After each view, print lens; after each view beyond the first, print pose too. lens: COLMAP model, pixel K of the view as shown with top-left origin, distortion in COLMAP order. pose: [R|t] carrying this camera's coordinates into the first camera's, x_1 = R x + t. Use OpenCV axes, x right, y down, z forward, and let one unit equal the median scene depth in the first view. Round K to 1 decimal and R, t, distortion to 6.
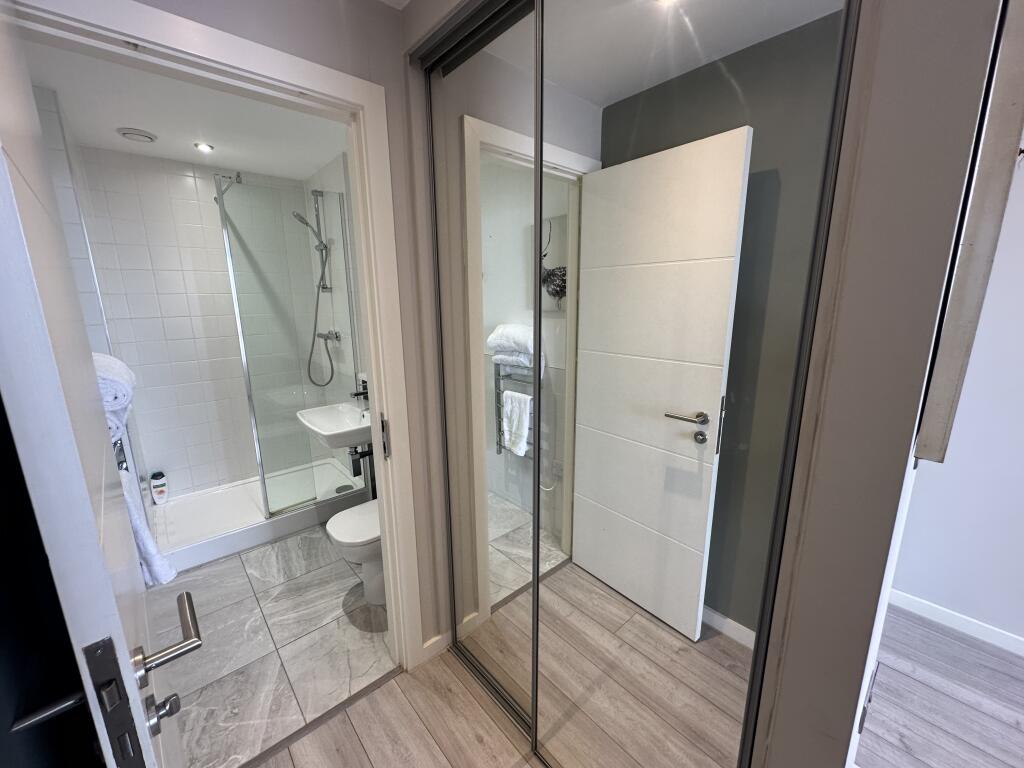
lens RADIAL K [[409.9, 0, 512.0], [0, 409.9, 384.0], [0, 0, 1]] dist [-0.000063, 0.000165]
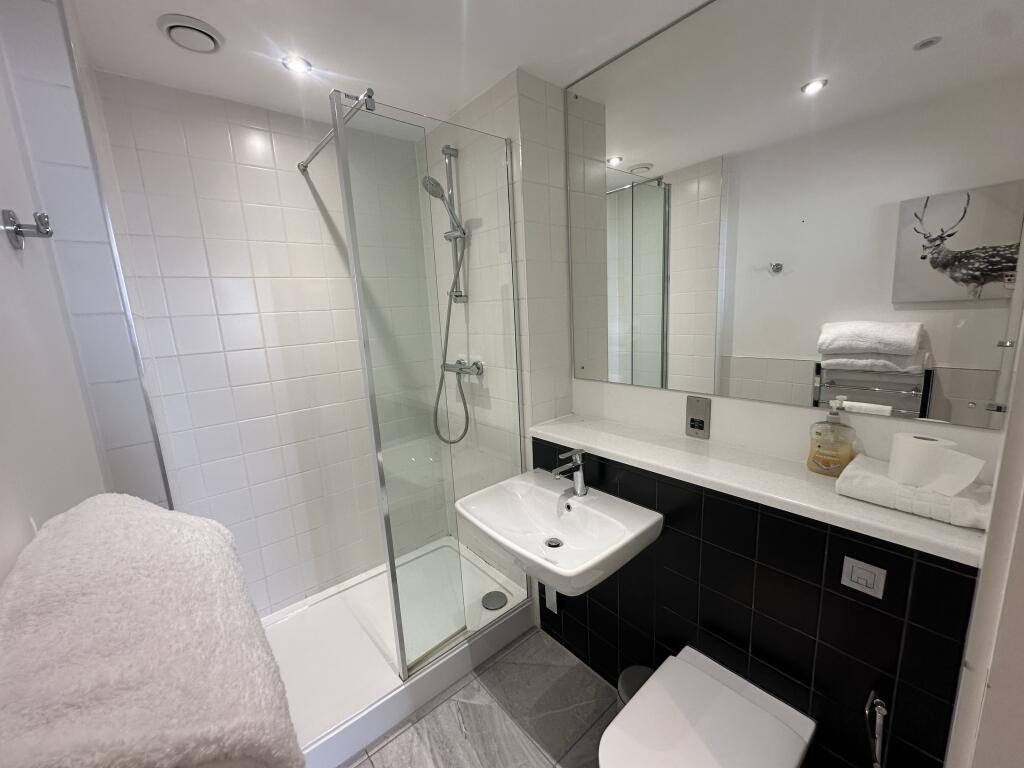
lens RADIAL K [[407.6, 0, 512.0], [0, 407.6, 384.0], [0, 0, 1]] dist [0.000282, 0.000093]
pose [[0.998749, -0.038046, -0.032458, -0.373168], [0.037093, 0.998877, -0.029489, -0.074011], [0.033543, 0.028248, 0.999038, 0.366783]]
